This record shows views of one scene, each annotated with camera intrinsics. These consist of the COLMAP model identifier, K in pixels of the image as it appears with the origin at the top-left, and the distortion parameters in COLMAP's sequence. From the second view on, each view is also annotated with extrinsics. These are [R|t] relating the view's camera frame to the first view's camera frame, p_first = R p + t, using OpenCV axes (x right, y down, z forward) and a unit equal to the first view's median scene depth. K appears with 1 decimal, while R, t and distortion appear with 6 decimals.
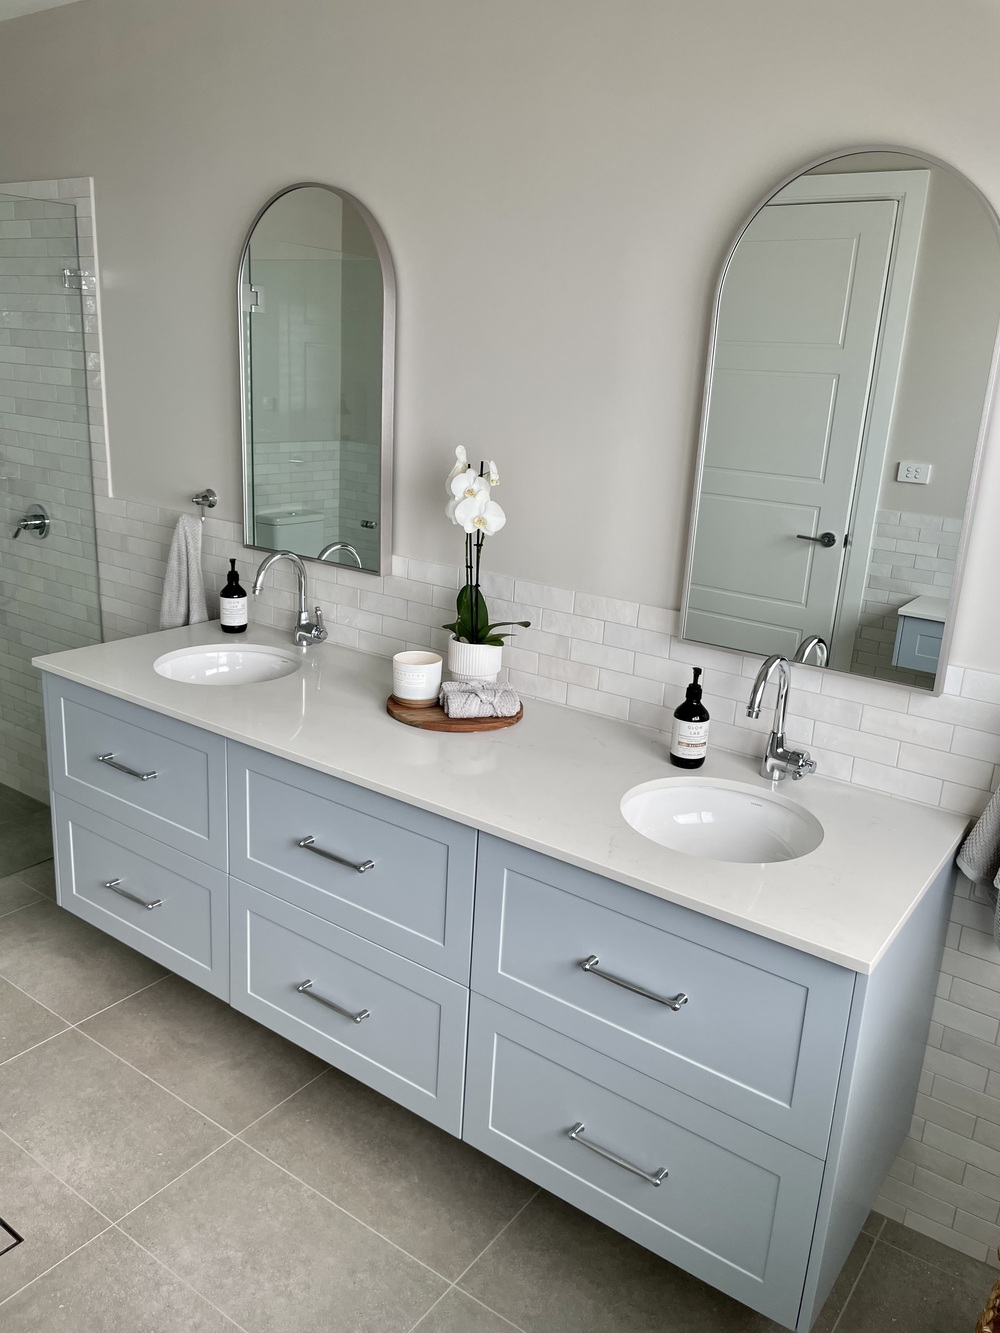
lens RADIAL K [[1022.5, 0, 502.8], [0, 1022.5, 650.3], [0, 0, 1]] dist [0.025323, -0.003723]
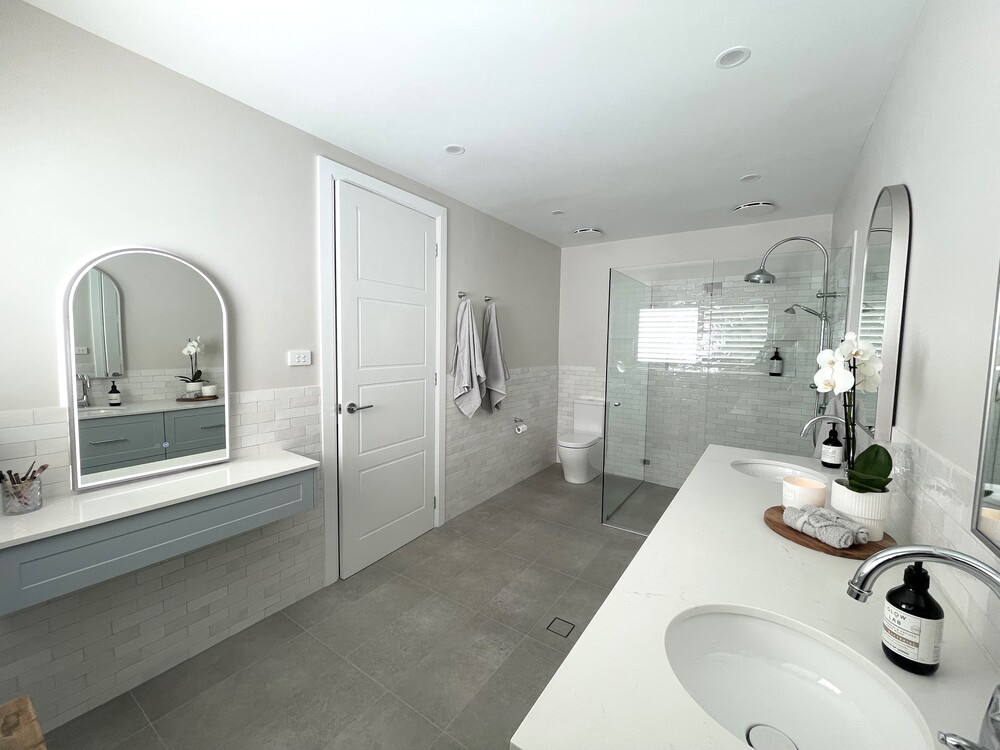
lens RADIAL K [[404.7, 0, 500.0], [0, 404.7, 375.0], [0, 0, 1]] dist [0.000315, 0.000012]
pose [[0.017147, 0.022219, -0.999606, 0.338096], [-0.288154, 0.957445, 0.016339, -0.015854], [0.957431, 0.287760, 0.022820, 0.391497]]
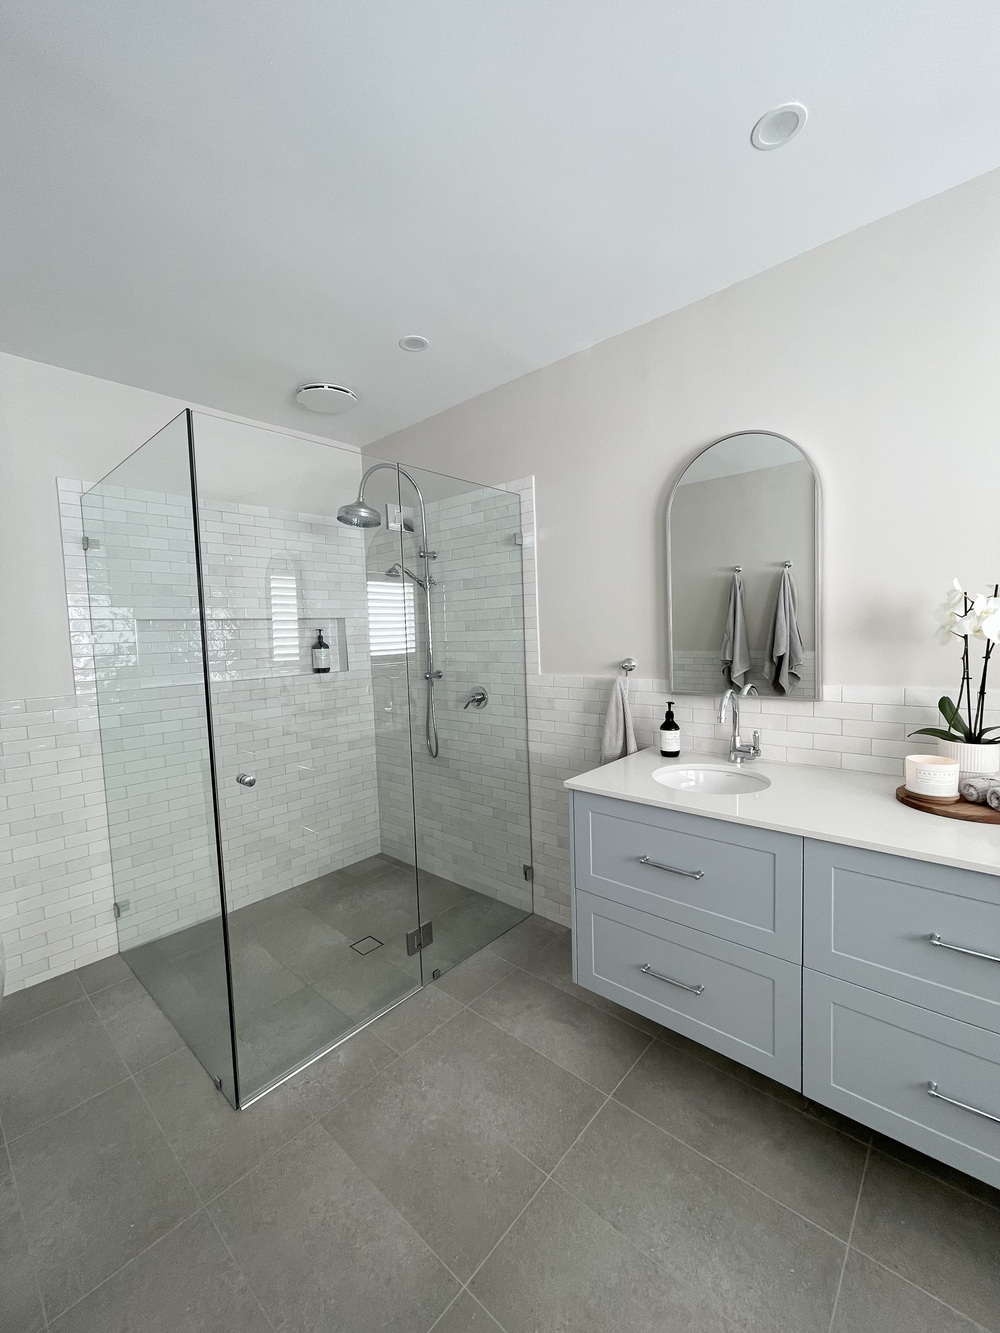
lens RADIAL K [[536.5, 0, 500.0], [0, 536.5, 666.5], [0, 0, 1]] dist [0.002125, 0.000505]
pose [[0.989093, -0.085186, -0.120157, -0.351748], [0.058241, 0.975497, -0.212163, 0.003440], [0.135286, 0.202851, 0.969819, 0.230317]]
